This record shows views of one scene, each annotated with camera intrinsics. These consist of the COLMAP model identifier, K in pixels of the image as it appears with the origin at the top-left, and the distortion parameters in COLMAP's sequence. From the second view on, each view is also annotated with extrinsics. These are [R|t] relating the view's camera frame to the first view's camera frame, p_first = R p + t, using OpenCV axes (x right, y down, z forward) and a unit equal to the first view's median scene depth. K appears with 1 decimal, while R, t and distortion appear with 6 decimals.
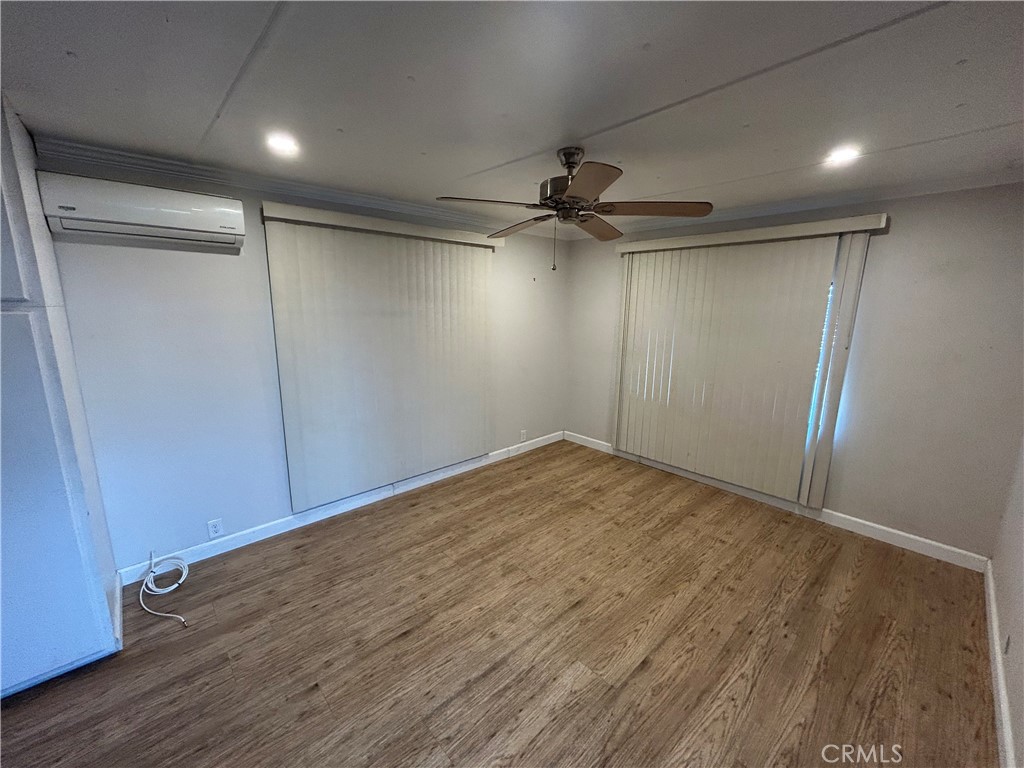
lens RADIAL K [[413.2, 0, 509.4], [0, 413.2, 383.4], [0, 0, 1]] dist [0.001340, -0.000347]
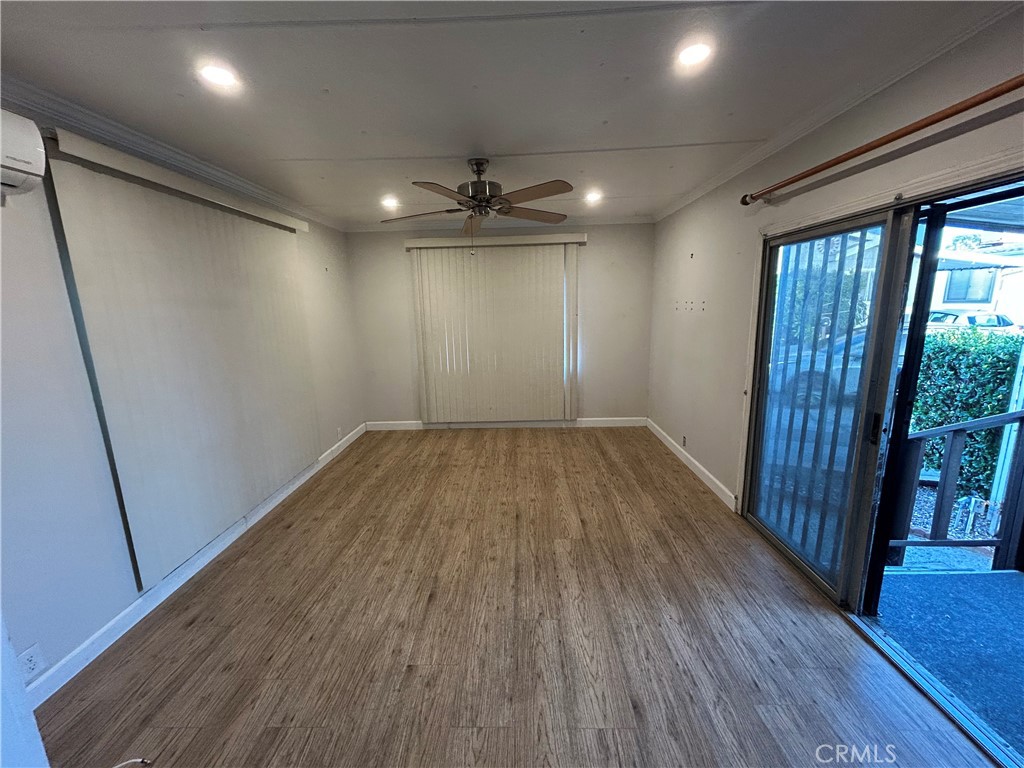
lens RADIAL K [[413.2, 0, 510.0], [0, 413.2, 385.2], [0, 0, 1]] dist [0.001340, -0.000347]
pose [[0.693203, -0.168093, 0.700867, -0.529688], [0.170645, 0.983053, 0.066992, 0.030697], [-0.700250, 0.073161, 0.710139, 0.055010]]
